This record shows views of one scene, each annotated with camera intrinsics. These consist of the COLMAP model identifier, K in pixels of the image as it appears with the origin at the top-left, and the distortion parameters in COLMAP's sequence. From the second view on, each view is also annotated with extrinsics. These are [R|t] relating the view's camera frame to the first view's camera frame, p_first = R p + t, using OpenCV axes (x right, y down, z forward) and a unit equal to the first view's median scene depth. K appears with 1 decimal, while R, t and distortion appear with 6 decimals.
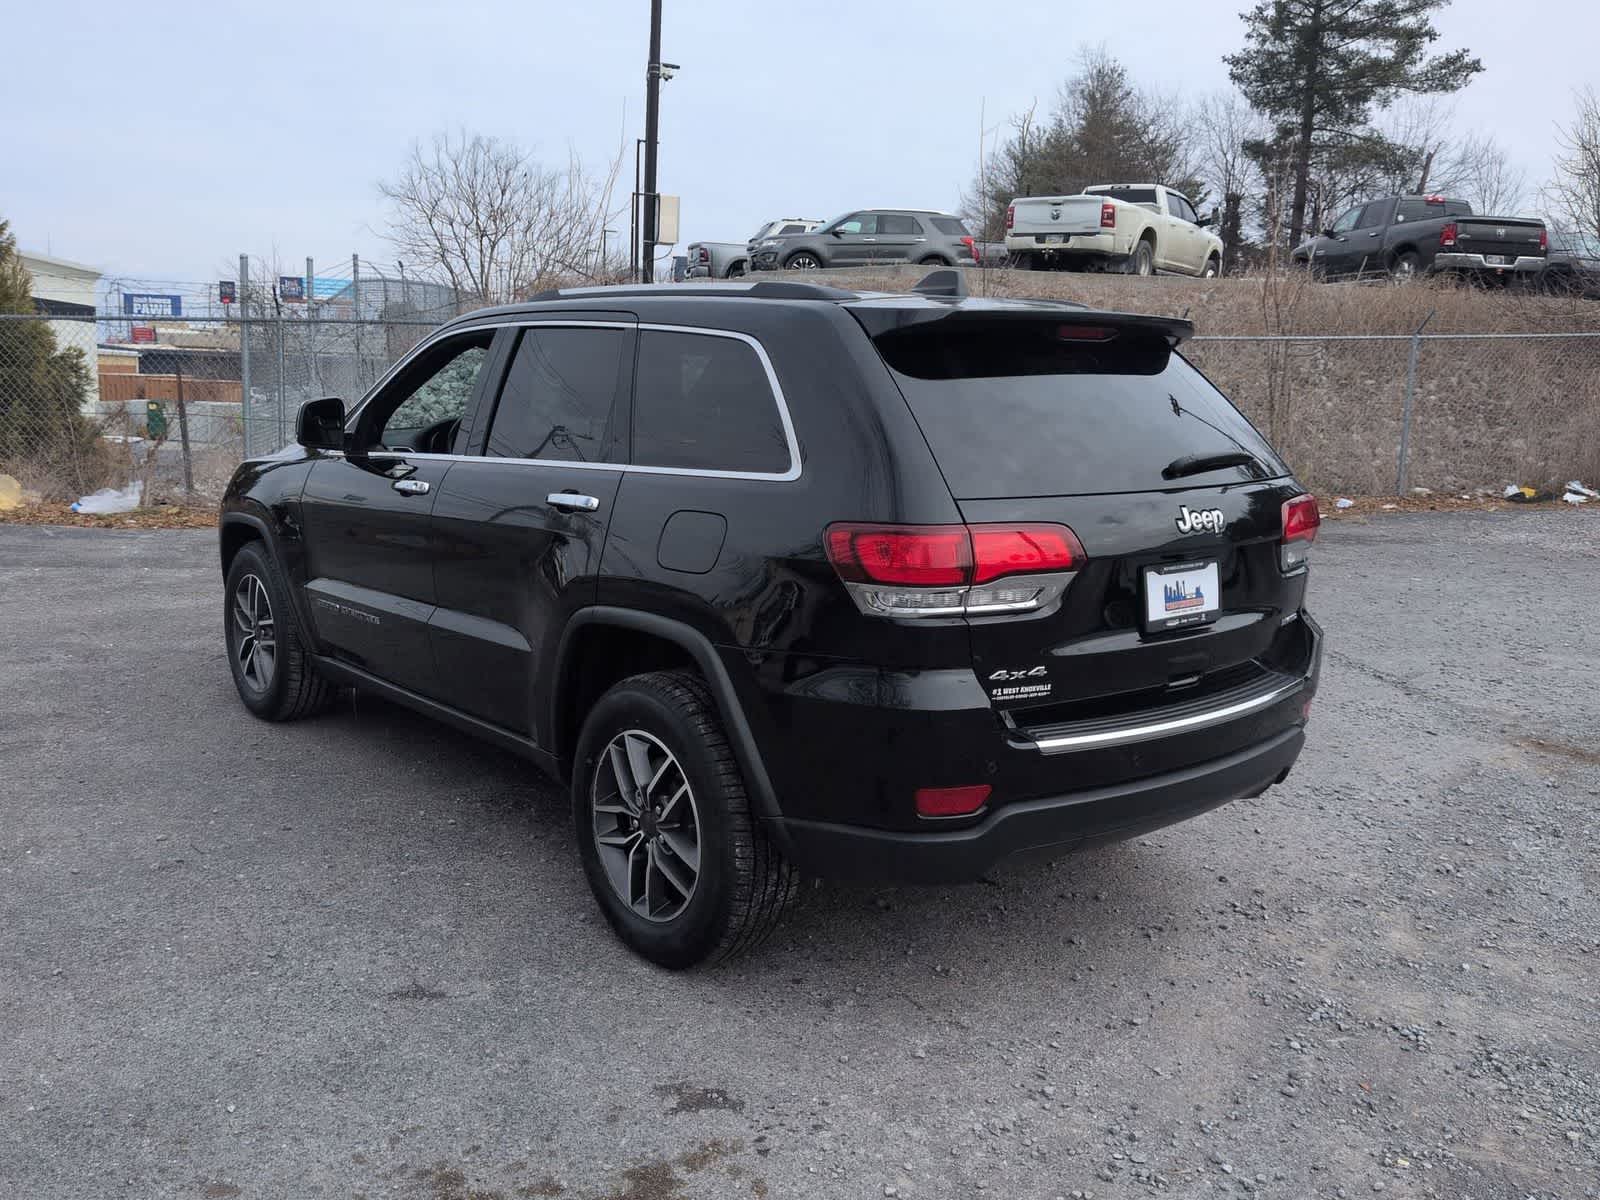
lens RADIAL K [[1359.3, 0, 792.6], [0, 1359.3, 600.5], [0, 0, 1]] dist [0.078357, -0.137730]
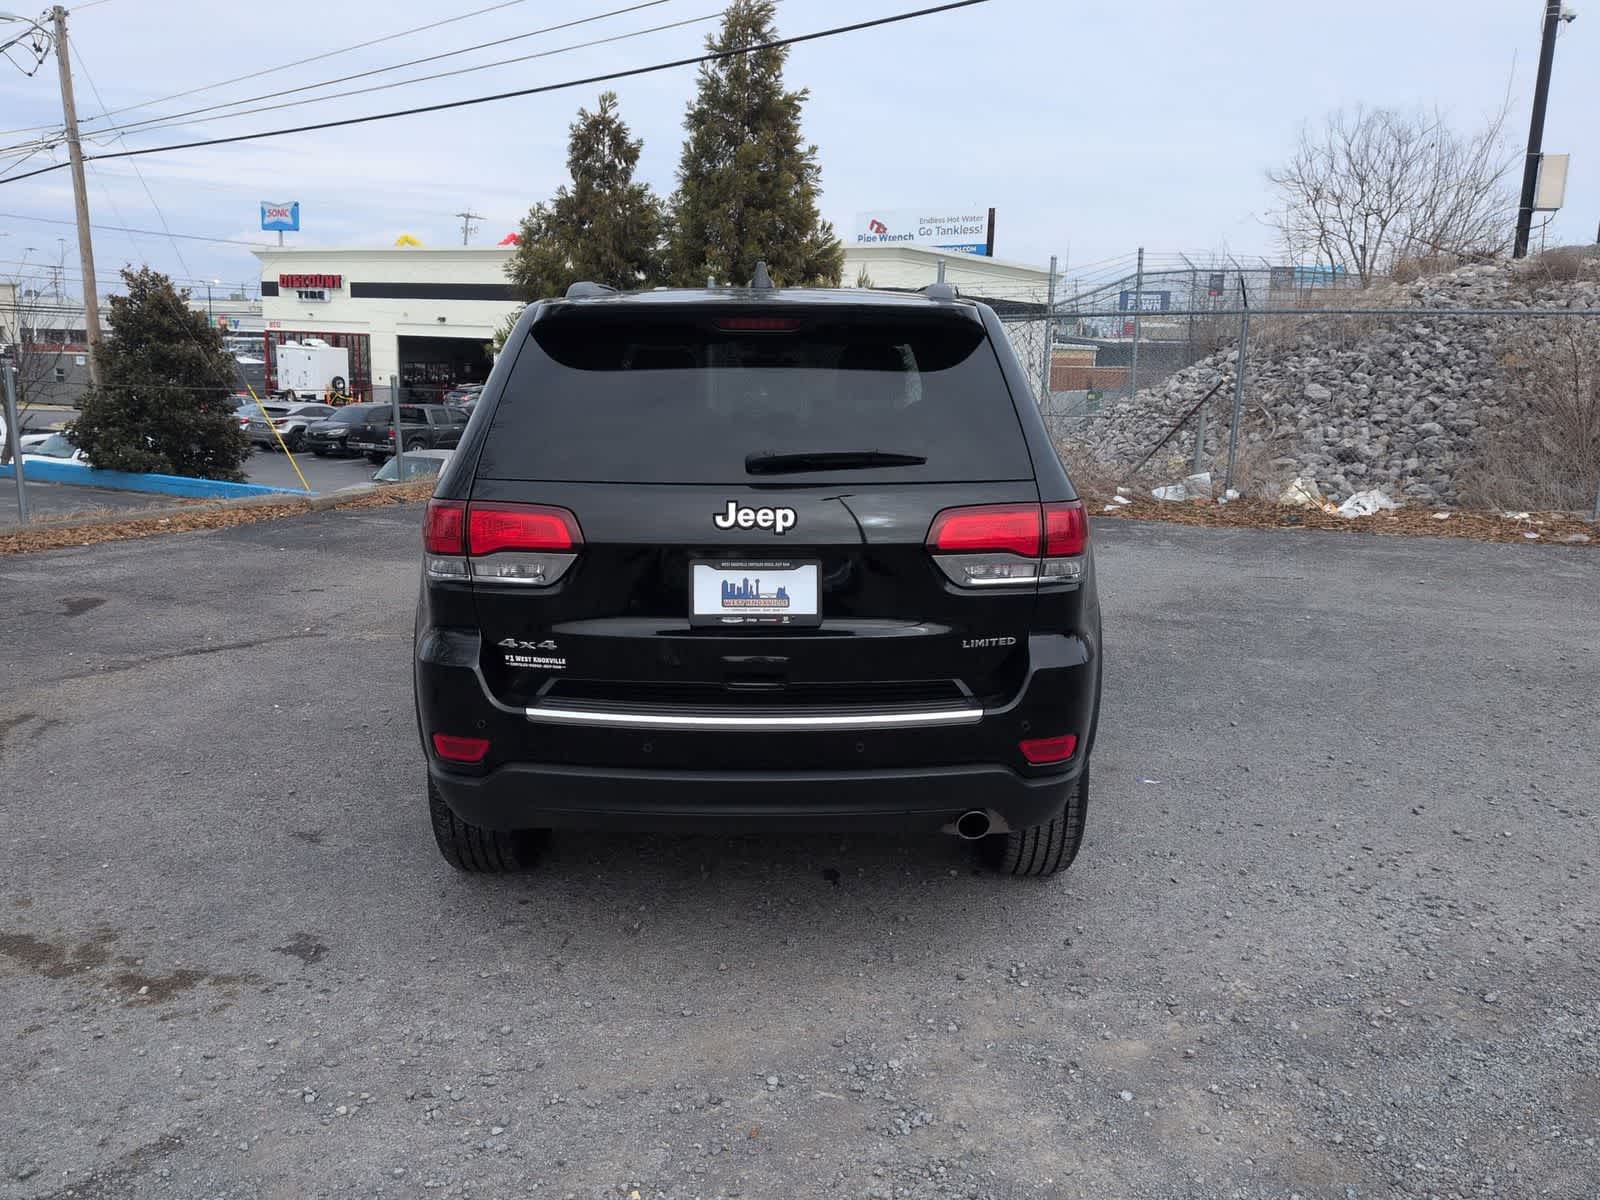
lens RADIAL K [[1359.3, 0, 792.6], [0, 1359.3, 600.5], [0, 0, 1]] dist [0.078357, -0.137730]
pose [[0.769953, 0.103209, -0.629699, 0.777522], [-0.098498, 0.994228, 0.042520, -0.036462], [0.630453, 0.029285, 0.775675, 0.227948]]
